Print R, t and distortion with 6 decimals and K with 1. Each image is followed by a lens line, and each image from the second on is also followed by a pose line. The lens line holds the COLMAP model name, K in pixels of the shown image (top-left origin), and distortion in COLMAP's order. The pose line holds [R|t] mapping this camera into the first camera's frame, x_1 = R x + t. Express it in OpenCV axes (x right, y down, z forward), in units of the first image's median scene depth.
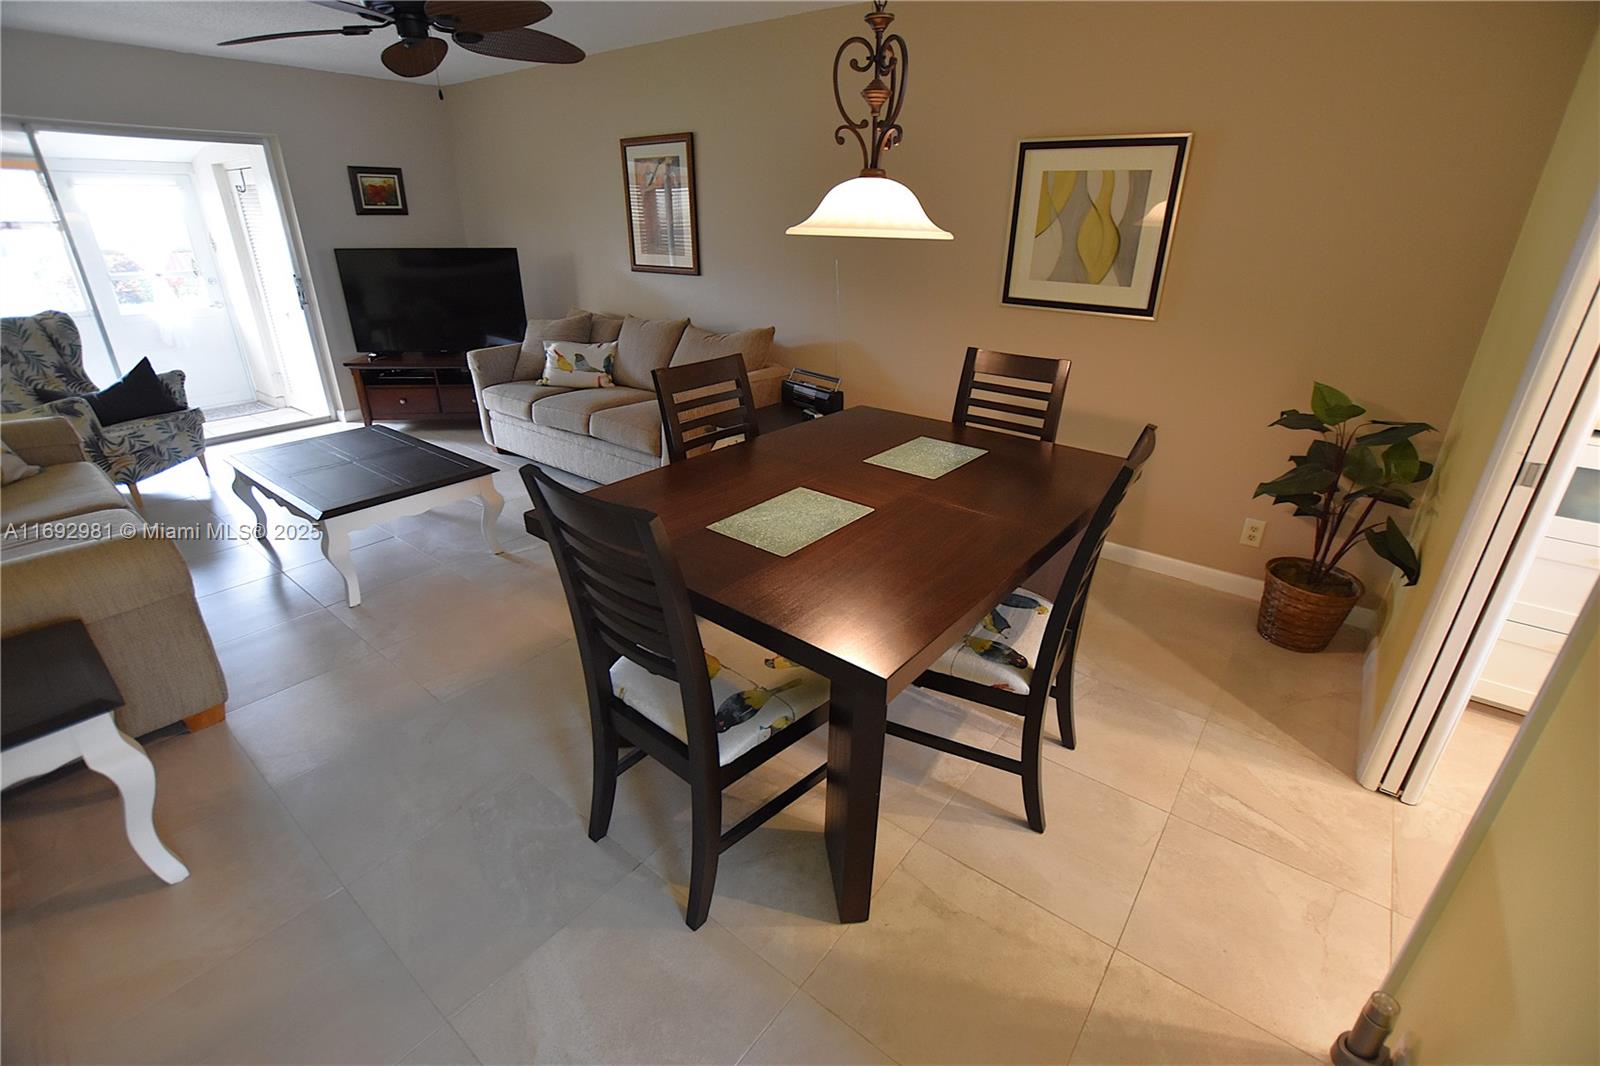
lens RADIAL K [[704.5, 0, 804.1], [0, 704.5, 531.5], [0, 0, 1]] dist [-0.035139, 0.005462]
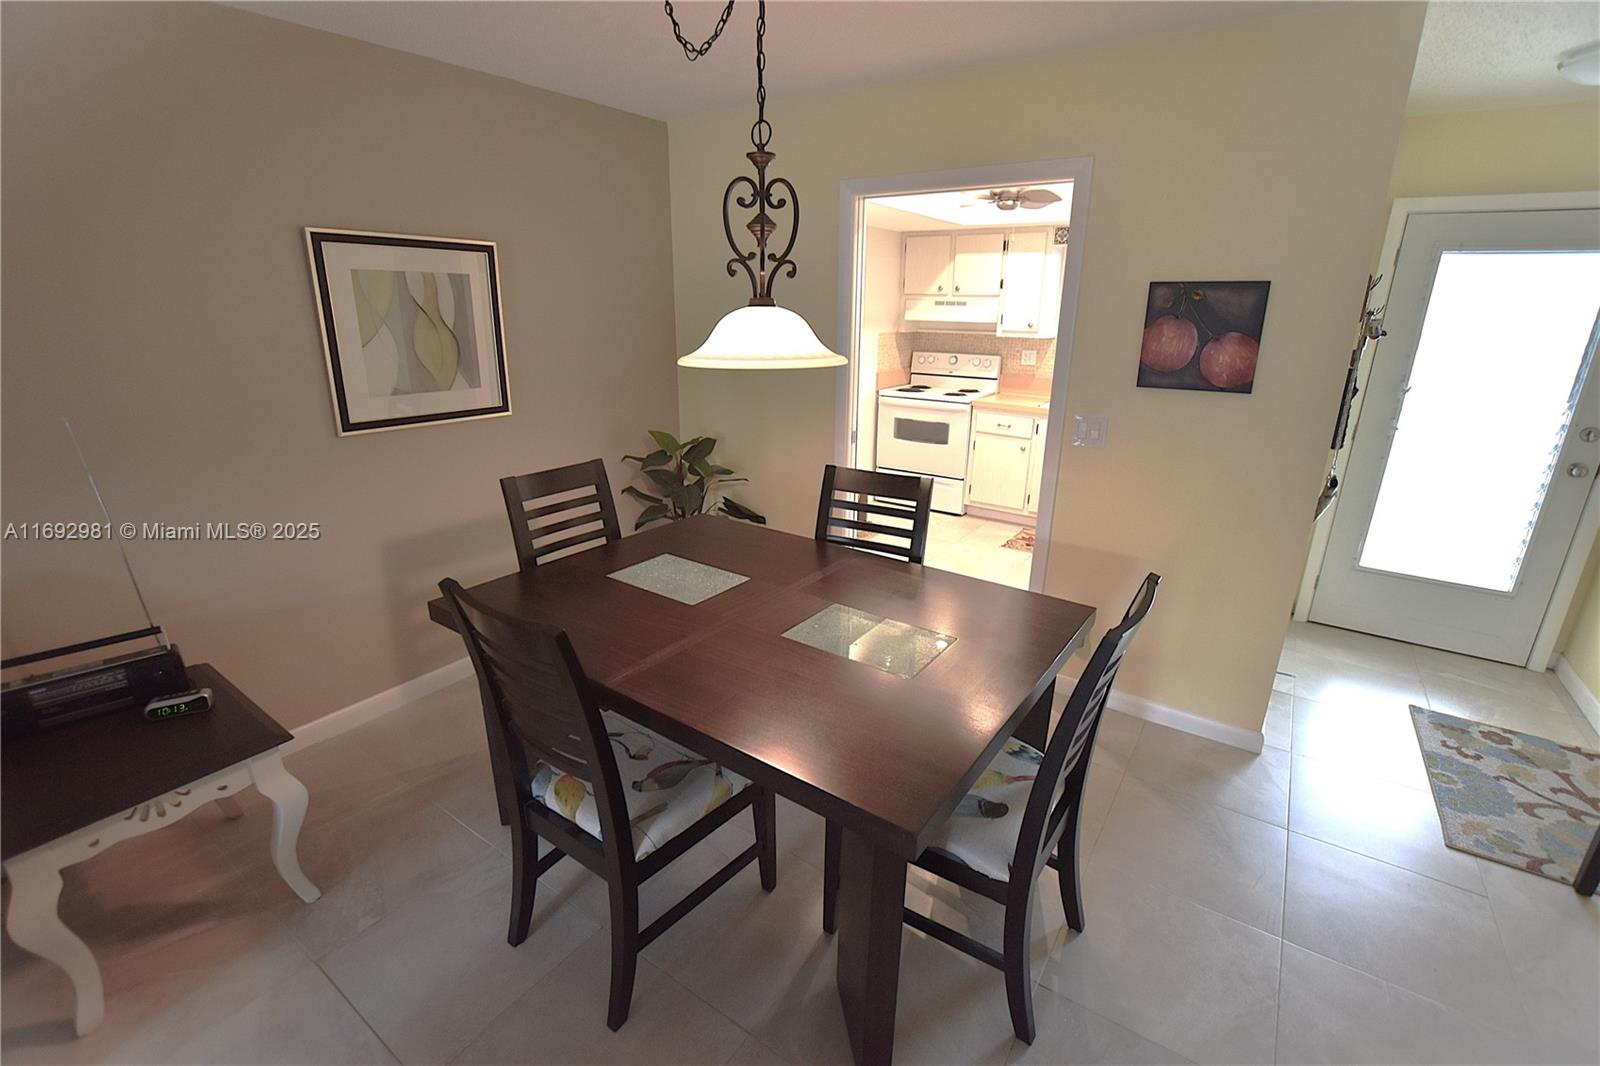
lens RADIAL K [[704.5, 0, 804.1], [0, 704.5, 531.5], [0, 0, 1]] dist [-0.035139, 0.005462]
pose [[-0.061161, -0.321412, 0.944962, -0.547718], [0.392082, 0.862896, 0.318876, -0.298399], [-0.917895, 0.390005, 0.073244, 0.564847]]
